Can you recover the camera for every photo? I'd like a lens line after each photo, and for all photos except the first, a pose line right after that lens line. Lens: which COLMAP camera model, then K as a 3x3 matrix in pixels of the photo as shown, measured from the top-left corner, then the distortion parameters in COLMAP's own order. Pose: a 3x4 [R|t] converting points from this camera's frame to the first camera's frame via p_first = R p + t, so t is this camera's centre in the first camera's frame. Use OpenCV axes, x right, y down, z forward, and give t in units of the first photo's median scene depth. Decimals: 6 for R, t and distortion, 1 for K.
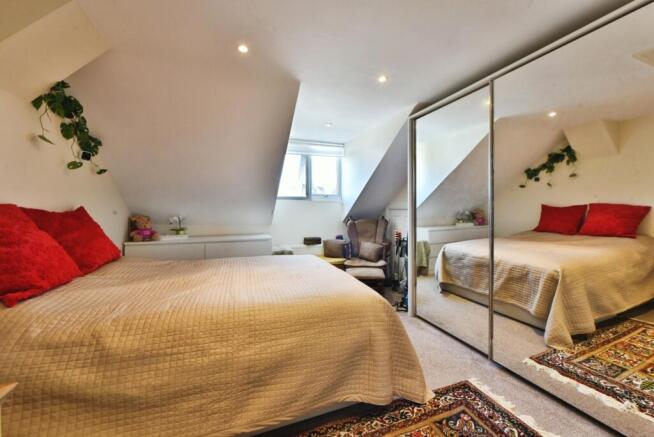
lens RADIAL K [[266.3, 0, 336.9], [0, 266.3, 209.8], [0, 0, 1]] dist [-0.001028, -0.000212]
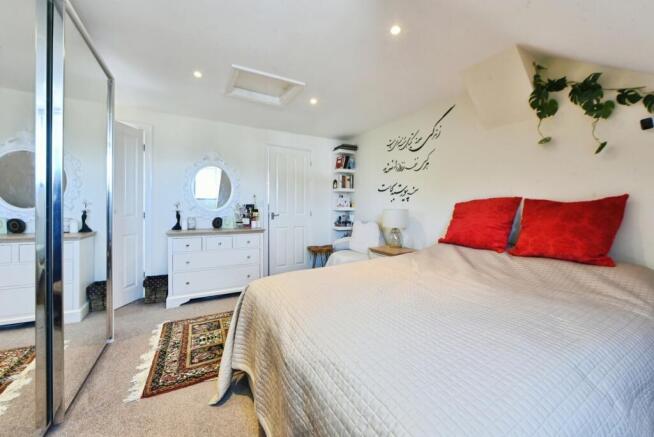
lens RADIAL K [[257.1, 0, 337.9], [0, 257.1, 207.7], [0, 0, 1]] dist [-0.001444, -0.000163]
pose [[-0.990844, -0.002308, -0.134990, -0.019580], [-0.003195, 0.999975, 0.006349, 0.031328], [0.134972, 0.006722, -0.990827, 1.887465]]
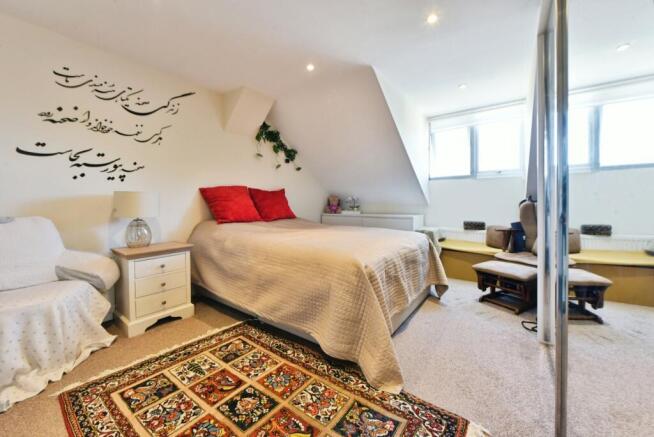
lens RADIAL K [[260.1, 0, 327.2], [0, 260.1, 204.8], [0, 0, 1]] dist [0.000189, -0.000011]
pose [[0.520571, 0.006717, -0.853792, 0.850810], [-0.001769, 0.999975, 0.006788, 0.101368], [0.853817, -0.002023, 0.520570, 0.364993]]
